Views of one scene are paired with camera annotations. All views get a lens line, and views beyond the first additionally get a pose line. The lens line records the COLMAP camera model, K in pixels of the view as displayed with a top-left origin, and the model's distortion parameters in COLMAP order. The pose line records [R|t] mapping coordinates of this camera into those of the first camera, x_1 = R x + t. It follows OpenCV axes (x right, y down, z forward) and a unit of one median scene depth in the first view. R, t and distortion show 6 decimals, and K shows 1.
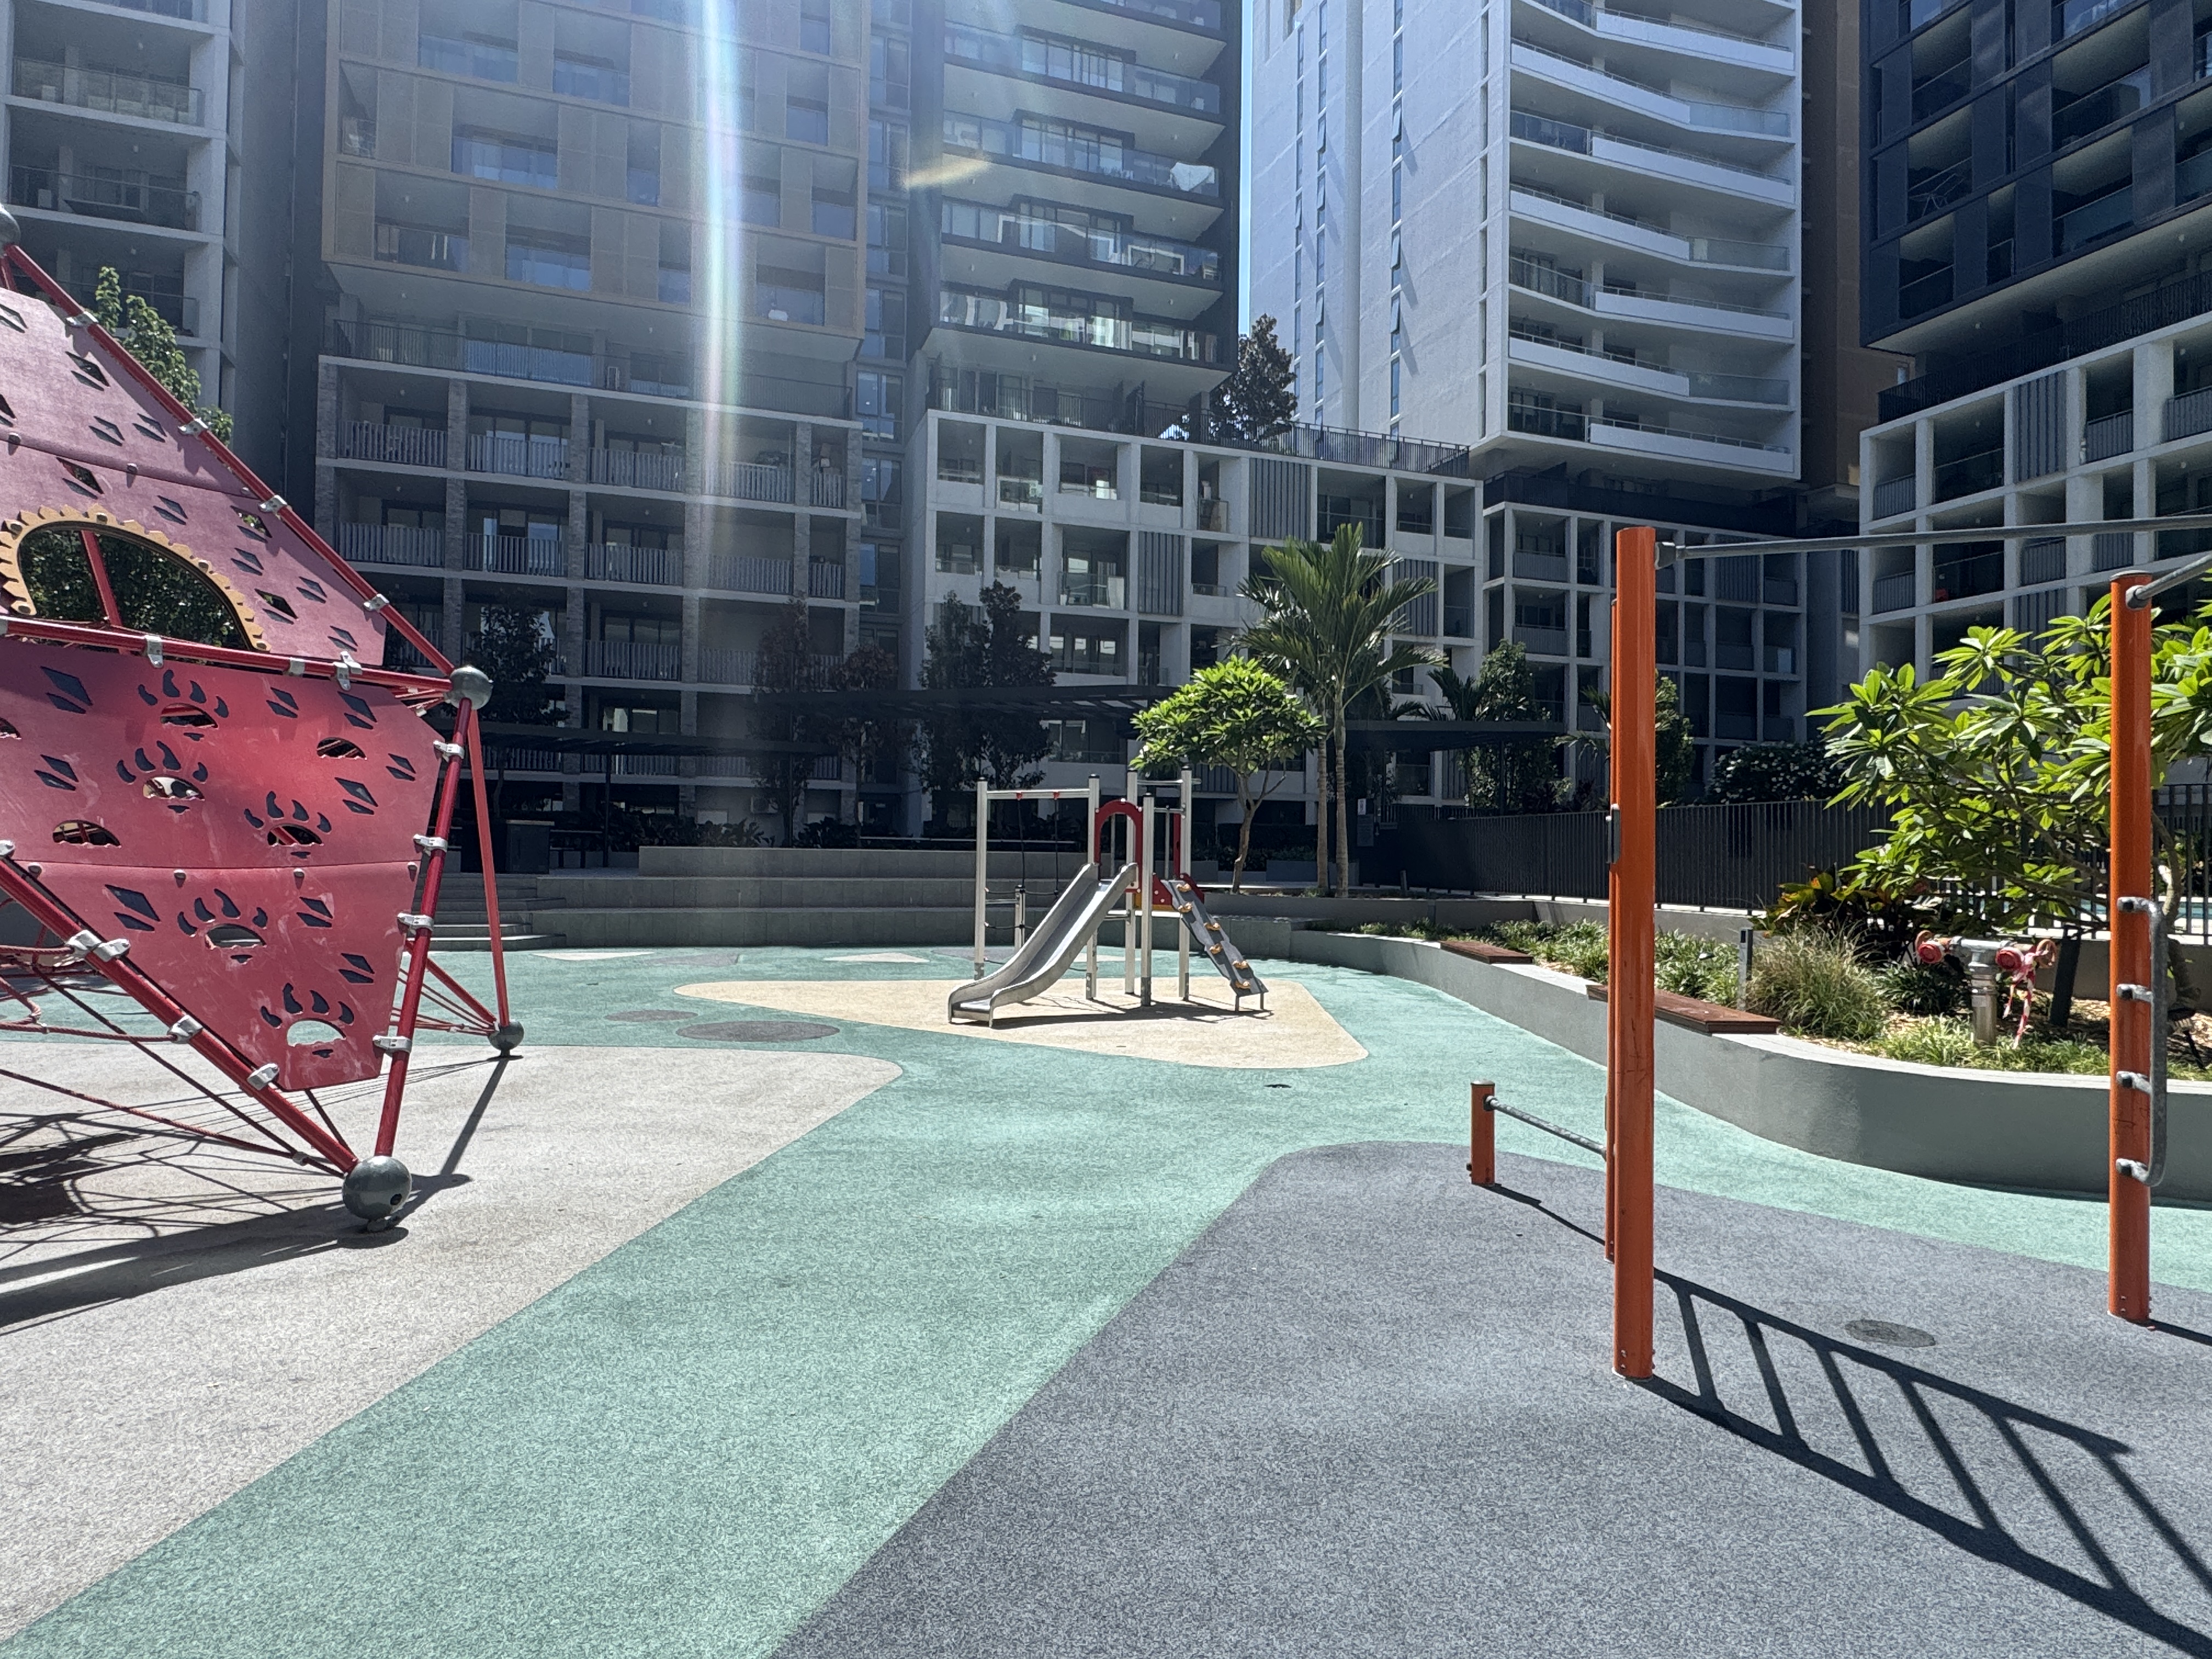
lens RADIAL K [[1293.5, 0, 1102.0], [0, 1293.5, 825.7], [0, 0, 1]] dist [0.007820, 0.003155]
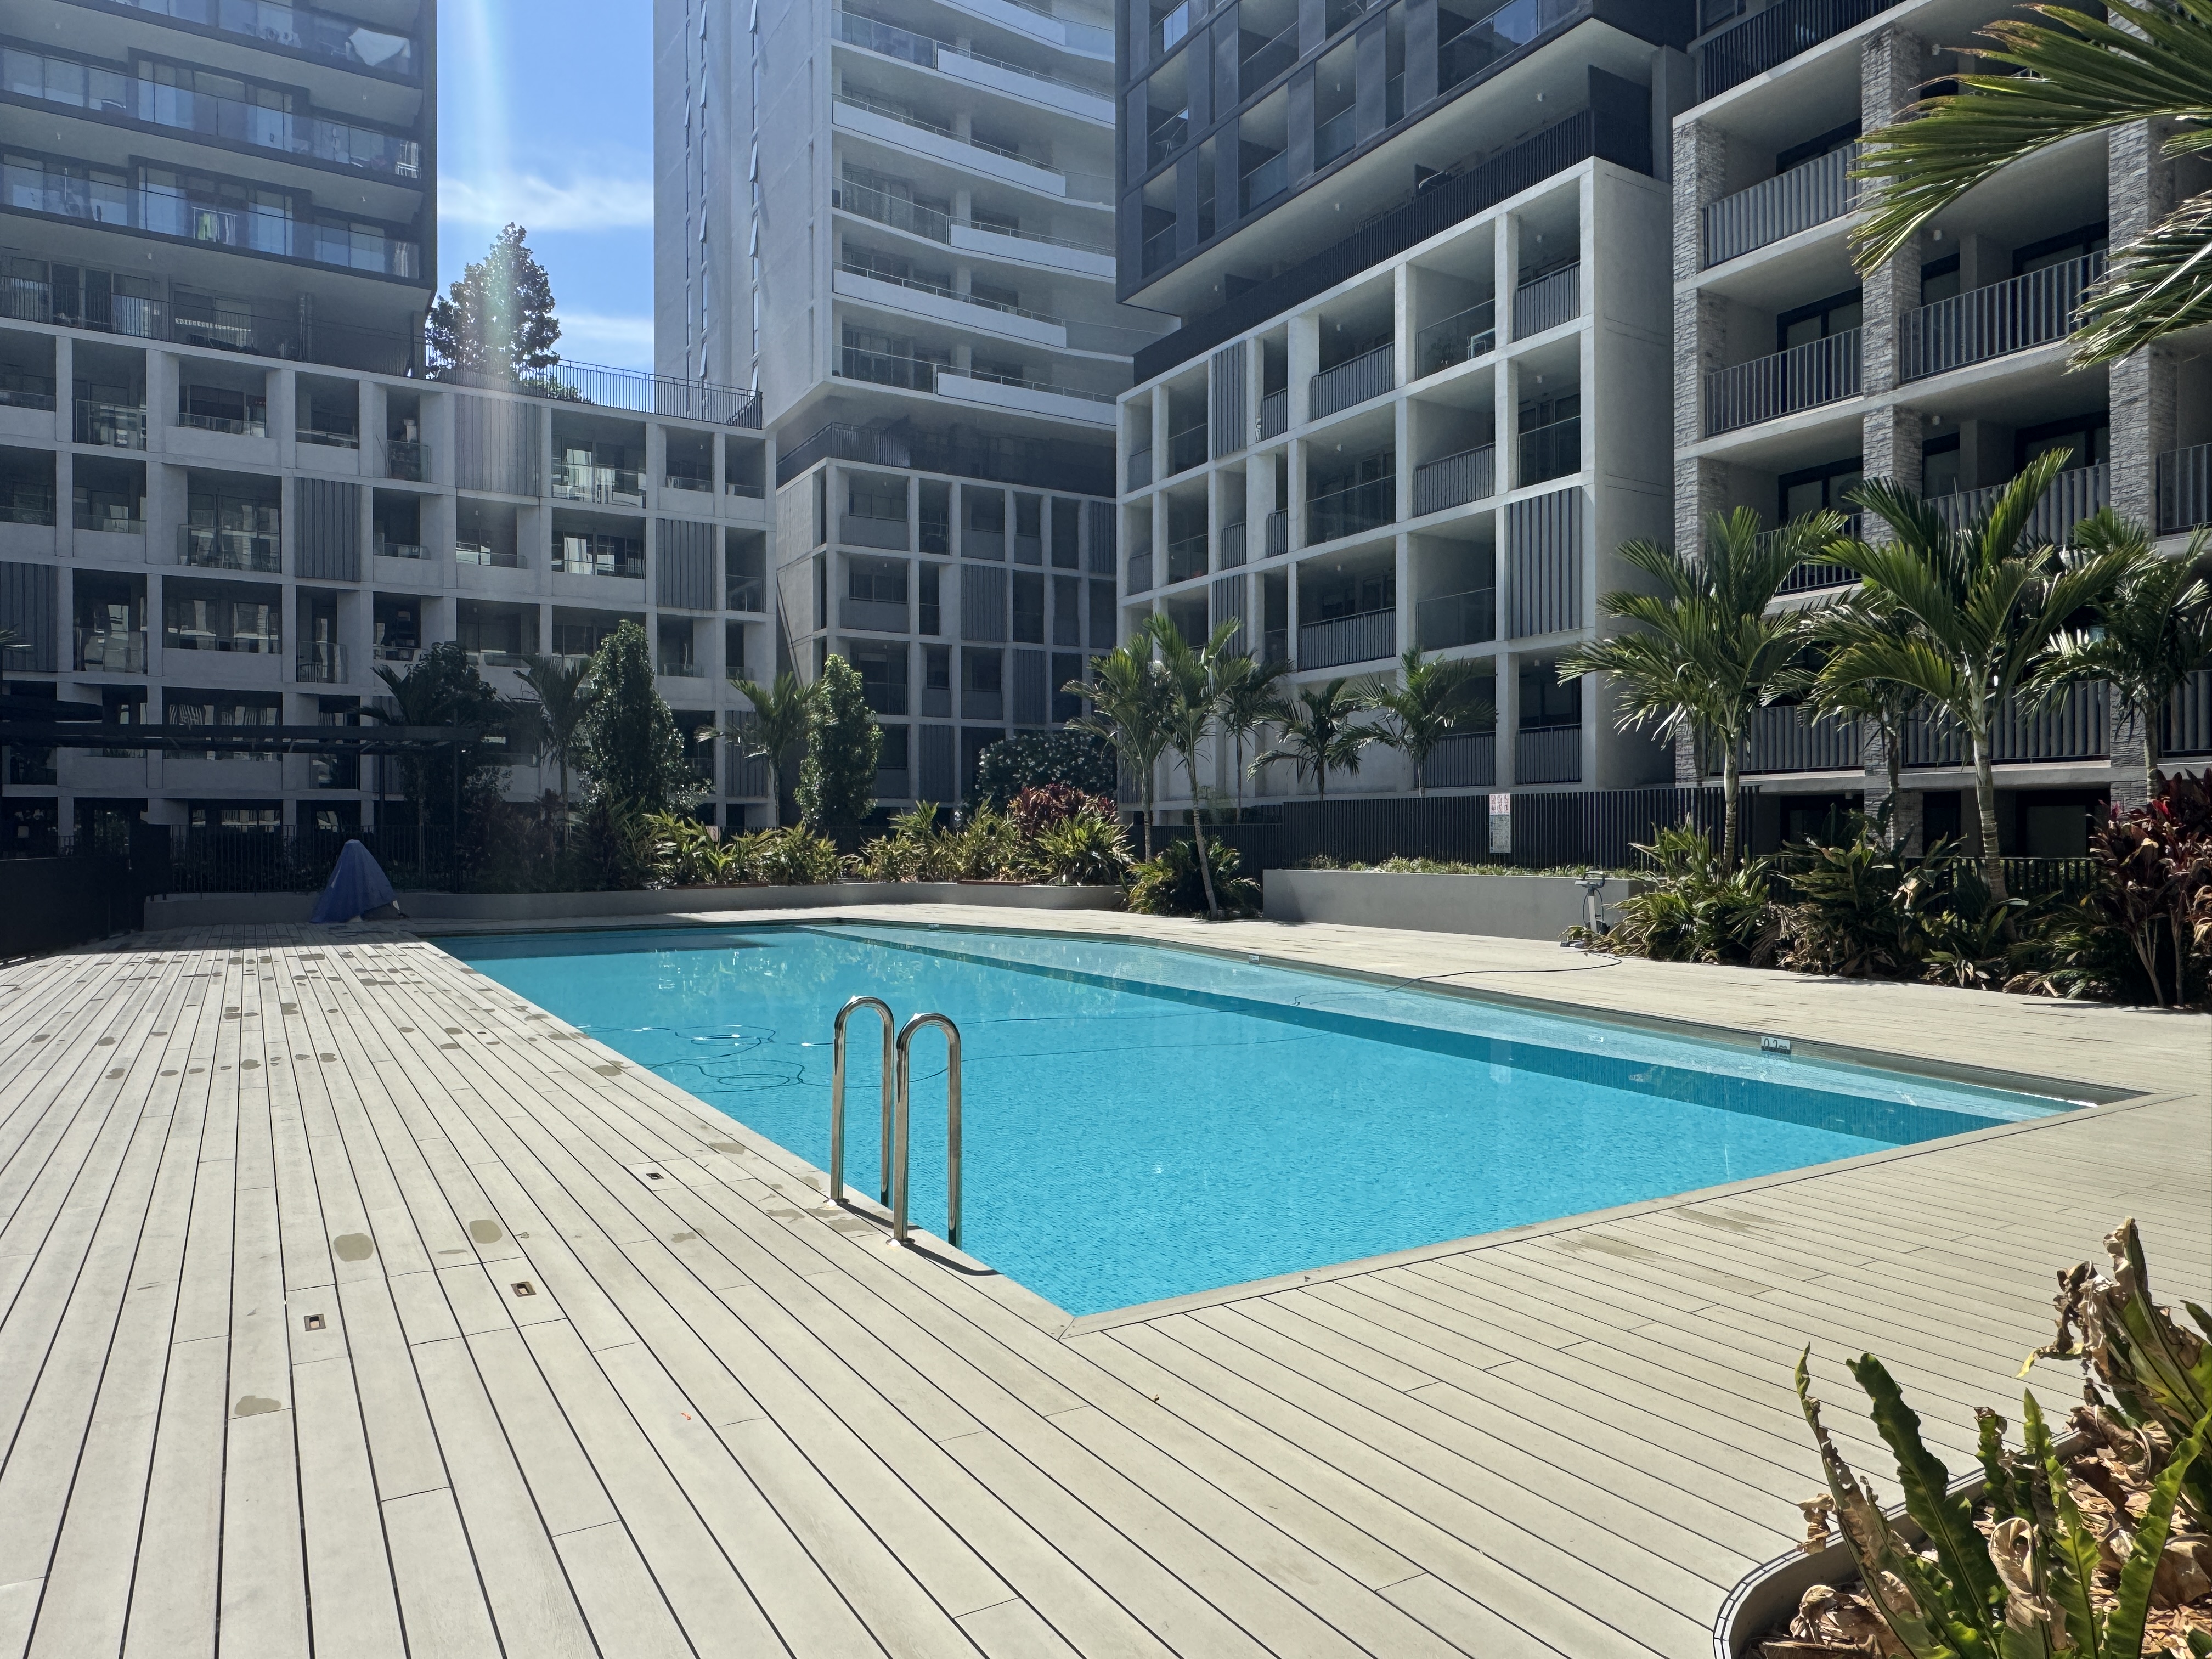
lens RADIAL K [[1403.9, 0, 1114.8], [0, 1403.9, 835.3], [0, 0, 1]] dist [0.010457, -0.003061]
pose [[0.980697, -0.017549, 0.194742, 0.312071], [0.012422, 0.999544, 0.027518, -0.015632], [-0.195137, -0.024568, 0.980468, 0.011015]]
